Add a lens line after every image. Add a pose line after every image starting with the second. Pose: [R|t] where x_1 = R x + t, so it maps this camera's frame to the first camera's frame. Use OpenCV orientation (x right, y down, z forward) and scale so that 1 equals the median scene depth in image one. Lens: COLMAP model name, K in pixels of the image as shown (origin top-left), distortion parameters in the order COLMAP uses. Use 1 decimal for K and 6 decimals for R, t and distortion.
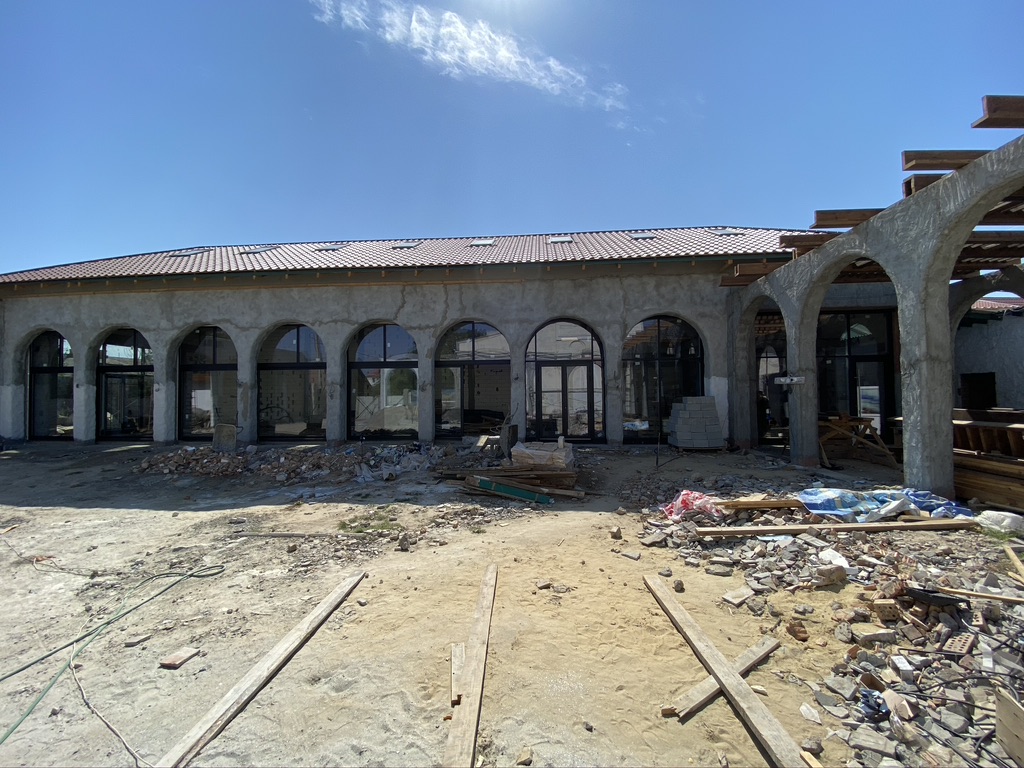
lens RADIAL K [[415.6, 0, 506.1], [0, 415.6, 386.9], [0, 0, 1]] dist [0.015368, -0.019029]
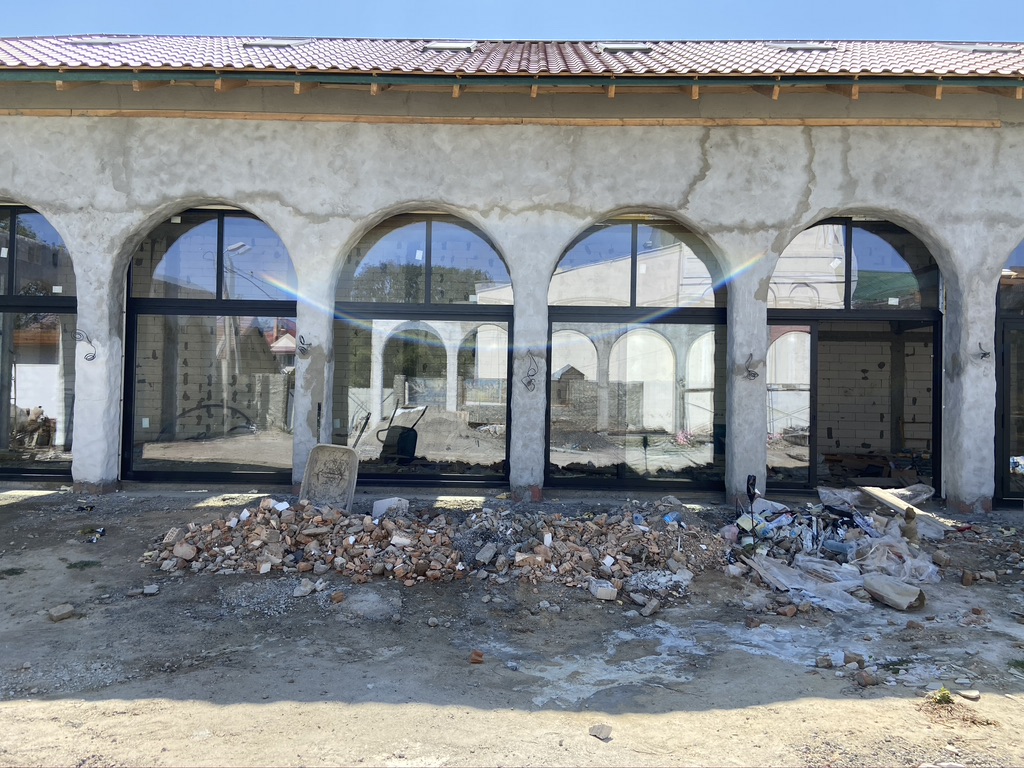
lens RADIAL K [[774.6, 0, 512.5], [0, 774.6, 372.5], [0, 0, 1]] dist [0.108844, -0.135647]
pose [[0.998396, 0.030041, 0.047988, -0.469395], [-0.029203, 0.999410, -0.018068, 0.025303], [-0.048502, 0.016638, 0.998685, 0.214363]]
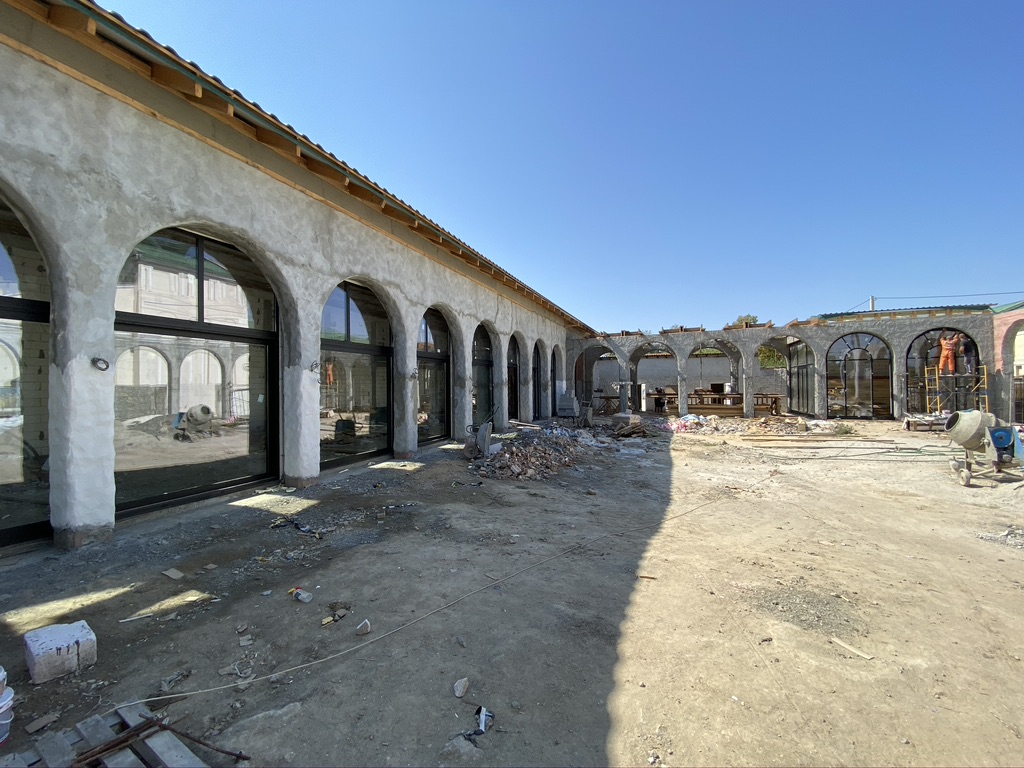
lens RADIAL K [[415.6, 0, 513.0], [0, 415.6, 383.3], [0, 0, 1]] dist [0.015368, -0.019029]
pose [[0.304140, 0.016193, 0.952490, -1.299746], [0.002764, 0.999836, -0.017881, 0.020418], [-0.952623, 0.008071, 0.304045, 0.611943]]
